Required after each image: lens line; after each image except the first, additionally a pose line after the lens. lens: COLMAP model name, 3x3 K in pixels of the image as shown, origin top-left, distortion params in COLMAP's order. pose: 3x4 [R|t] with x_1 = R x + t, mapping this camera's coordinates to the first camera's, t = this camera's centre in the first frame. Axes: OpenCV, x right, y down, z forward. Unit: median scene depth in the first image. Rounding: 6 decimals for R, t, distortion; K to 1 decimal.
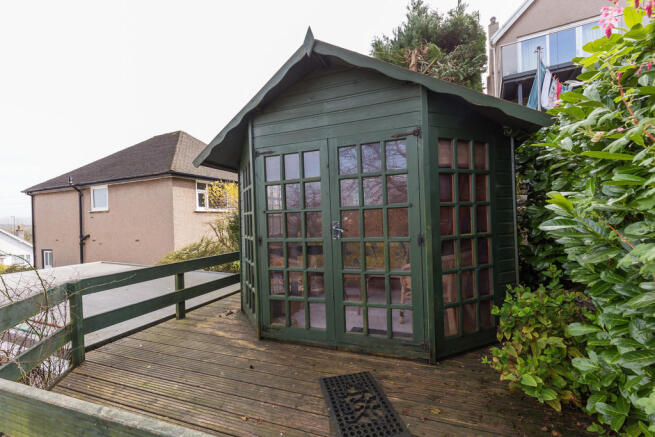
lens RADIAL K [[296.7, 0, 325.4], [0, 296.7, 226.6], [0, 0, 1]] dist [-0.000665, 0.000173]
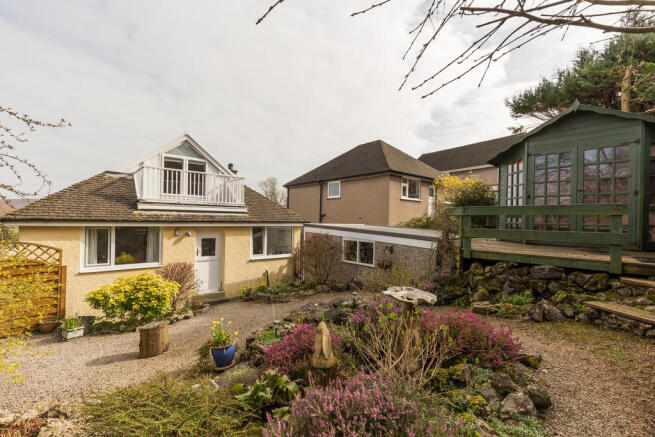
lens RADIAL K [[296.7, 0, 325.4], [0, 296.7, 226.6], [0, 0, 1]] dist [-0.000665, 0.000173]
pose [[0.897262, 0.058426, -0.437615, -0.142857], [-0.059414, 0.998168, 0.011448, 0.077928], [0.437482, 0.015729, 0.899090, -0.366874]]
